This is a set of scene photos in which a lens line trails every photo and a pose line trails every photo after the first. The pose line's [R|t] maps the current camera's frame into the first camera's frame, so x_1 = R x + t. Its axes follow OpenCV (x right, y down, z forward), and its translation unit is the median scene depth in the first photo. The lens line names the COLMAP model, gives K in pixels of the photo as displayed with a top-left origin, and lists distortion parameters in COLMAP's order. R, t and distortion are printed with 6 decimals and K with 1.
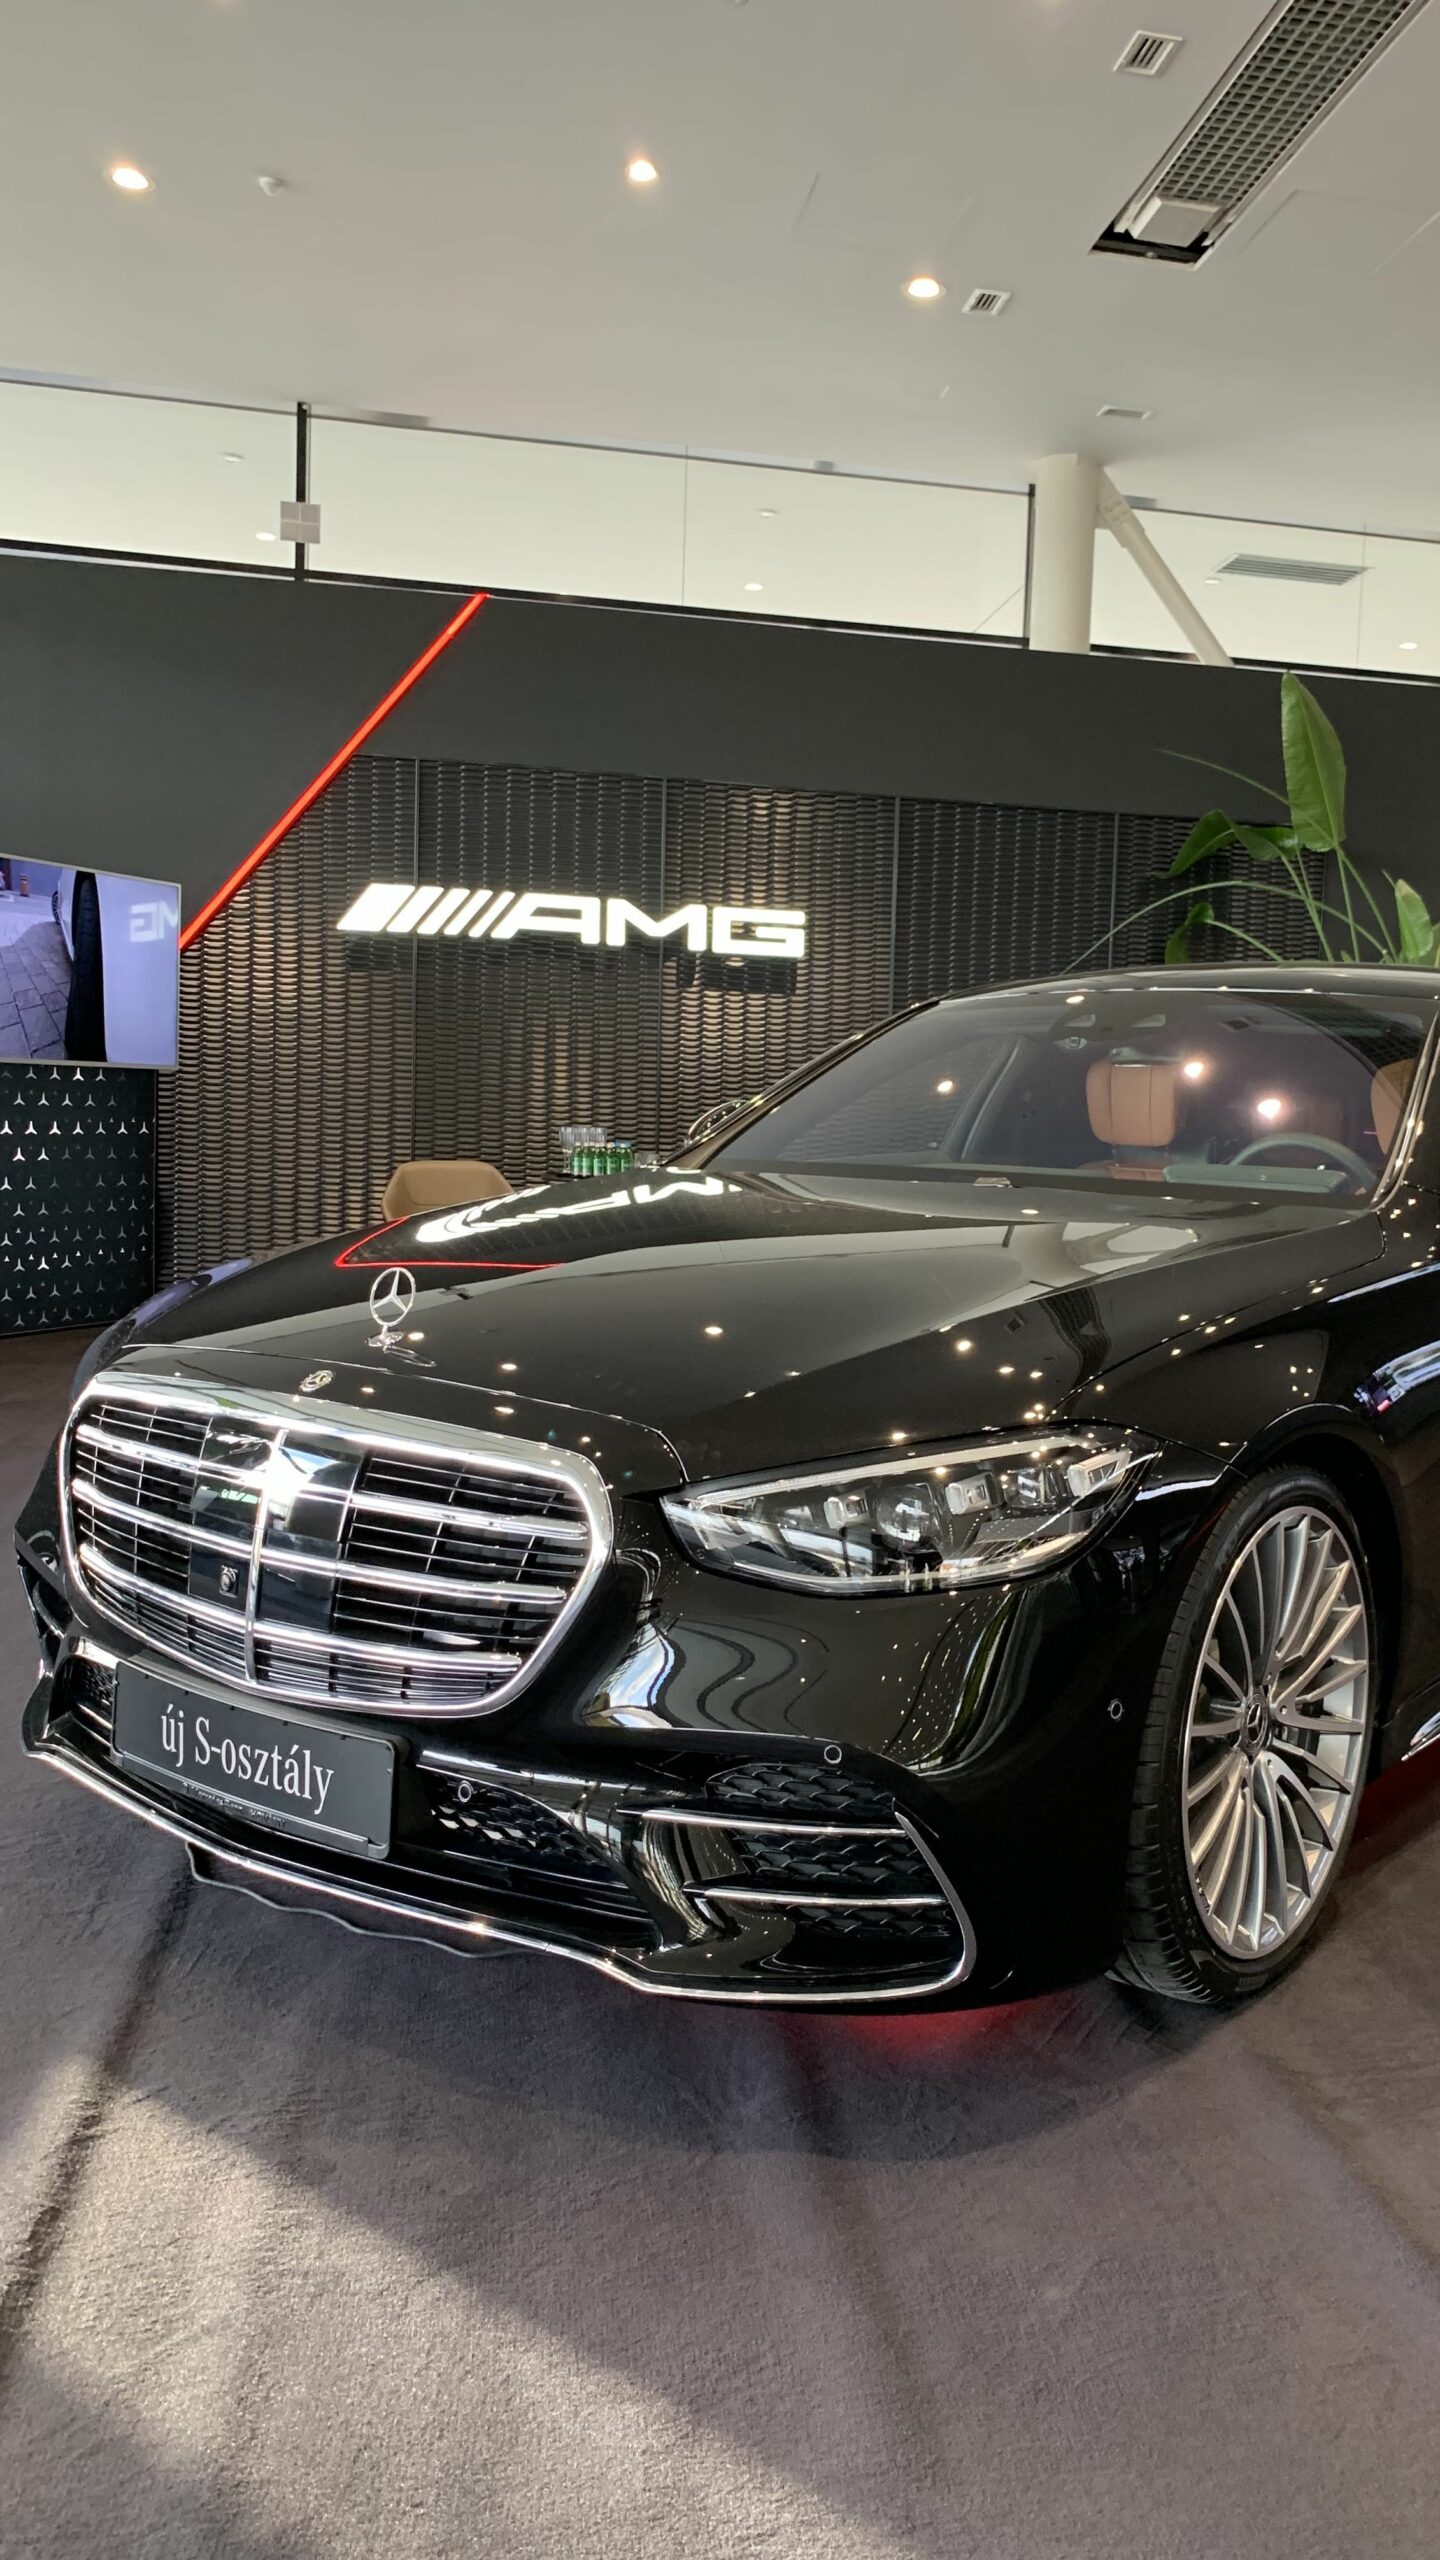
lens RADIAL K [[1953.2, 0, 893.0], [0, 1953.2, 1268.5], [0, 0, 1]] dist [0.105897, -0.203238]
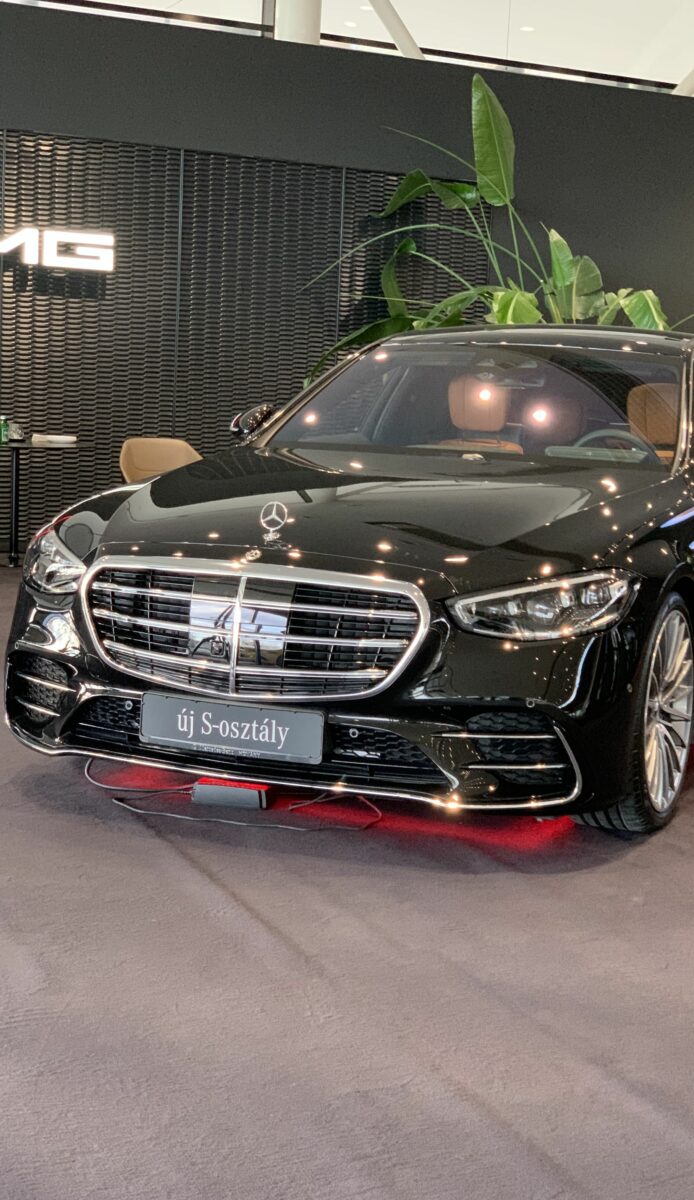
lens RADIAL K [[1770.0, 0, 409.0], [0, 1770.0, 603.1], [0, 0, 1]] dist [0.052659, 0.122402]
pose [[0.973610, -0.017305, 0.227561, -0.510514], [0.005963, 0.998710, 0.050435, 0.011740], [-0.228141, -0.047747, 0.972457, -0.816674]]
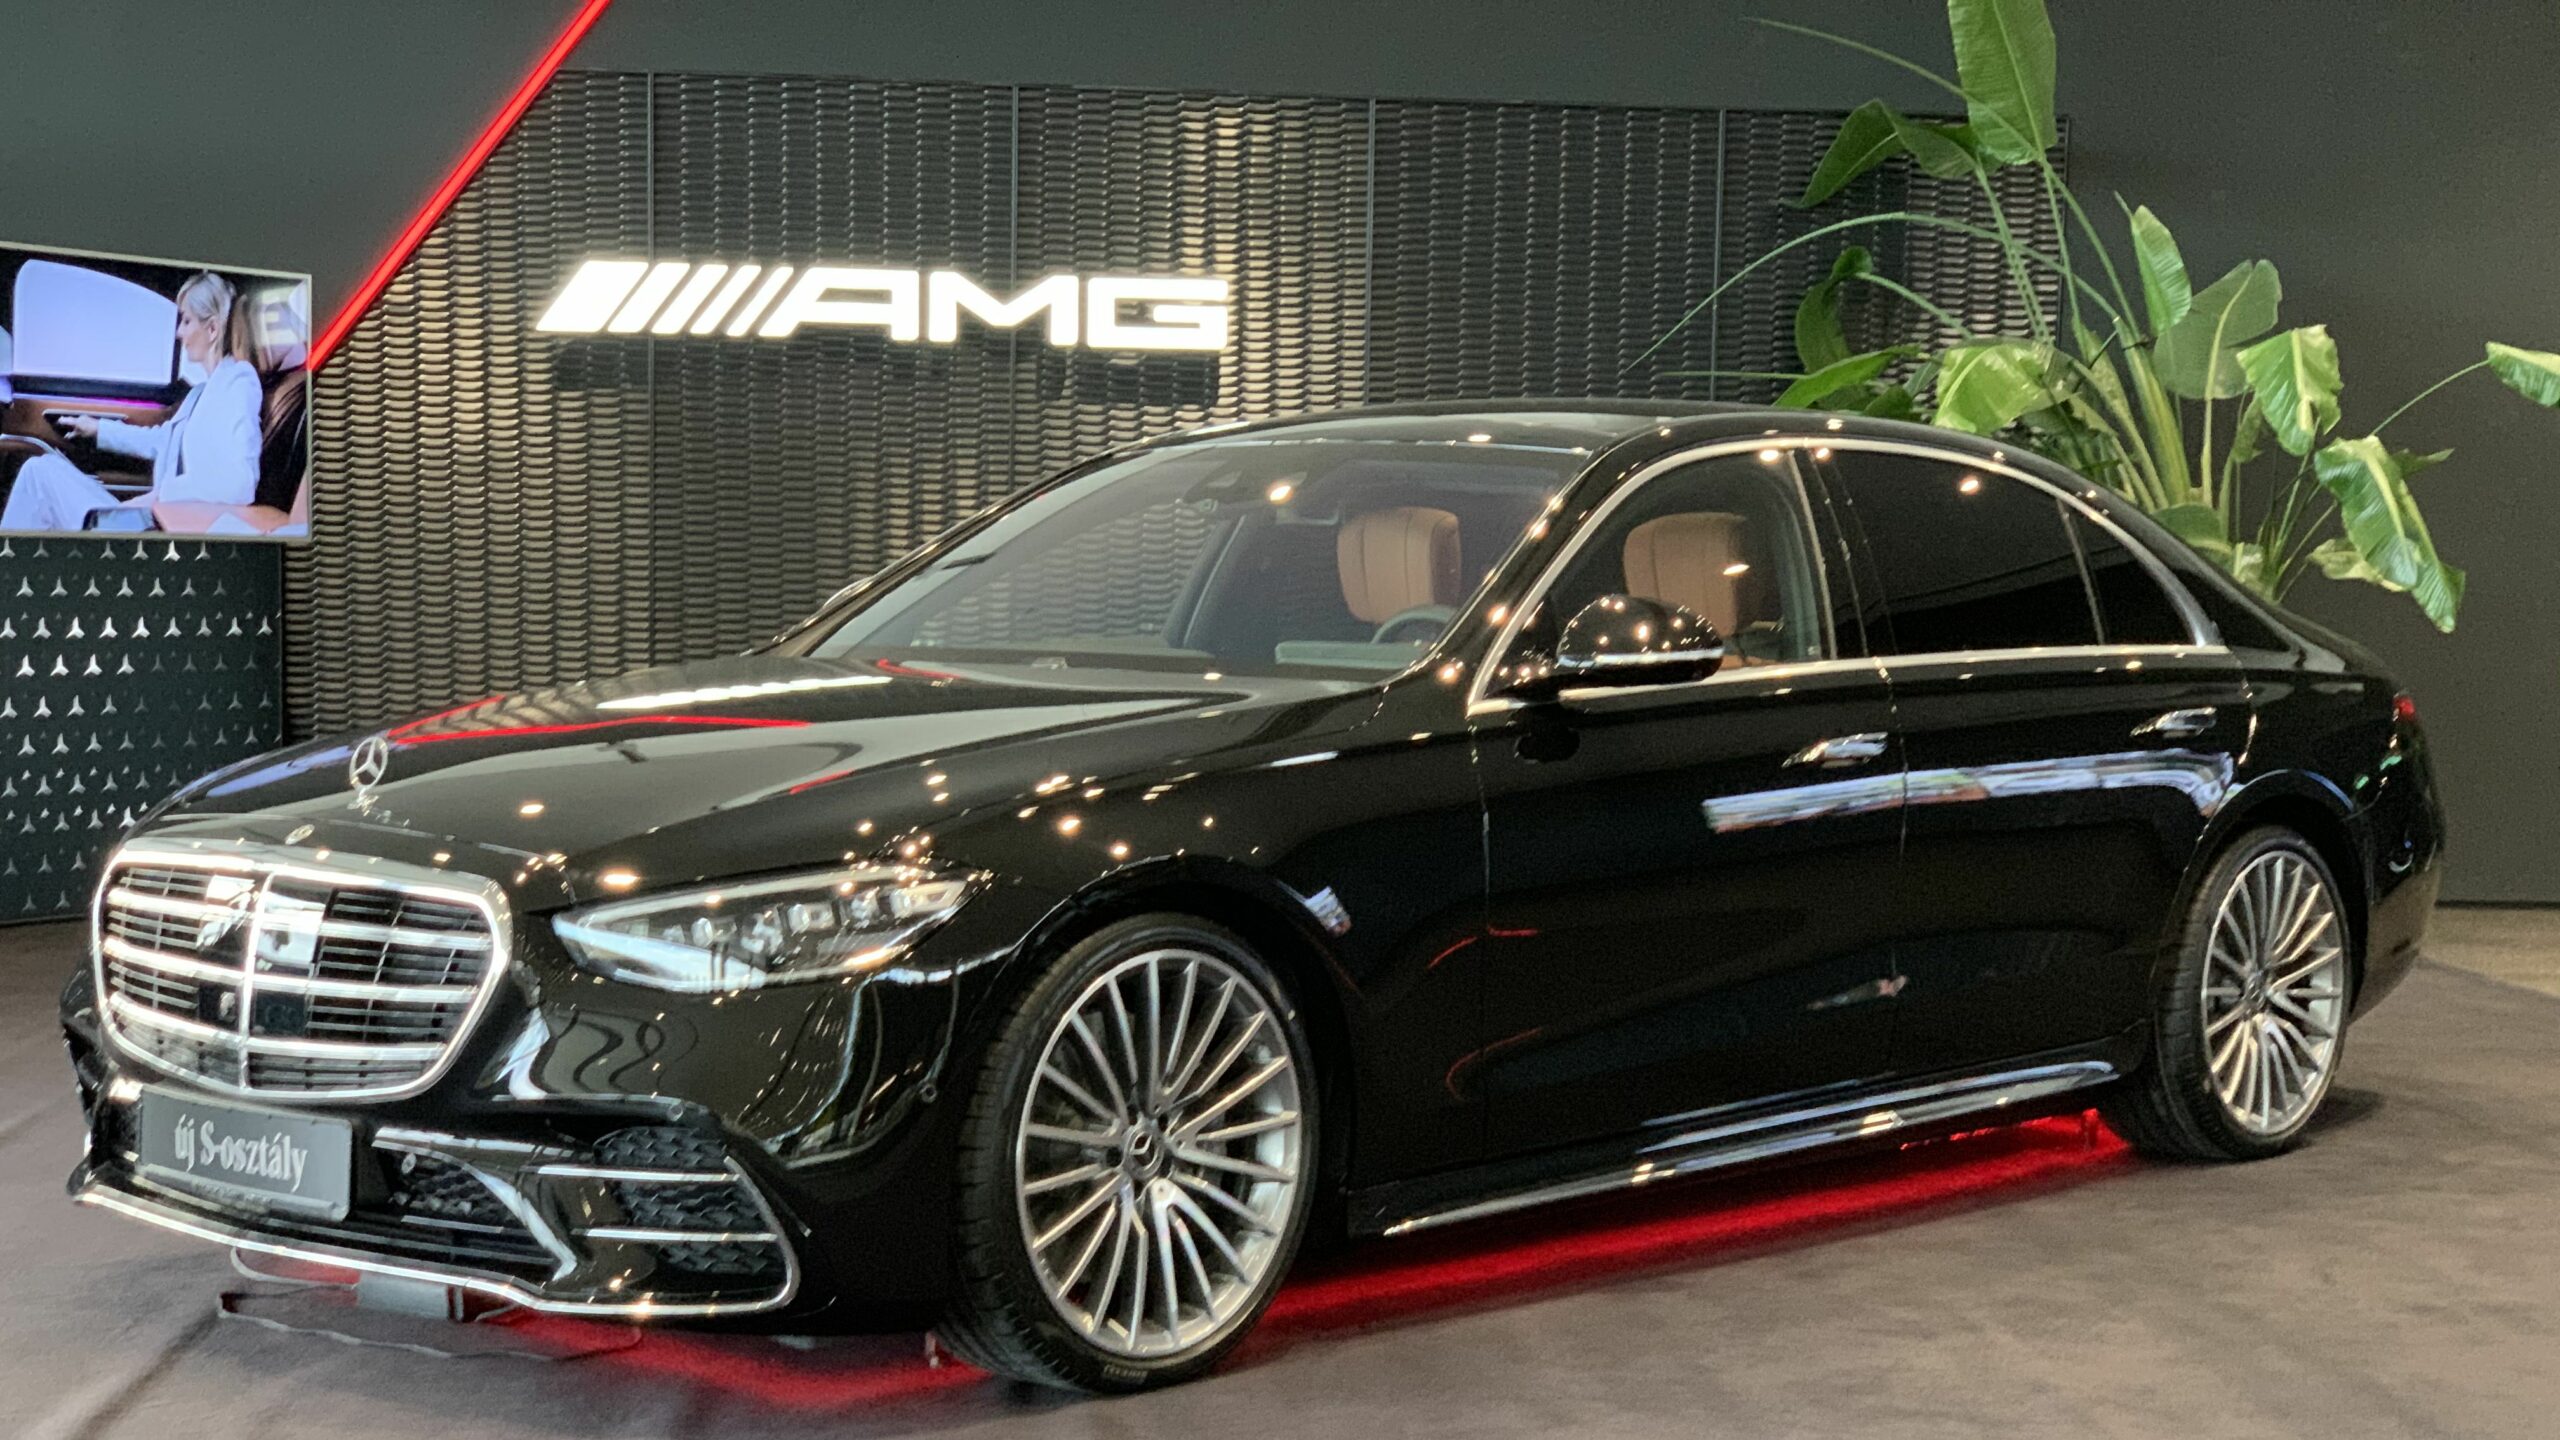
lens RADIAL K [[3746.9, 0, 1230.8], [0, 3746.9, 931.5], [0, 0, 1]] dist [0.111075, -0.053317]
pose [[0.991210, -0.005021, -0.132204, 0.488207], [0.006763, 0.999896, 0.012734, 0.080517], [0.132126, -0.013516, 0.991141, -1.011548]]
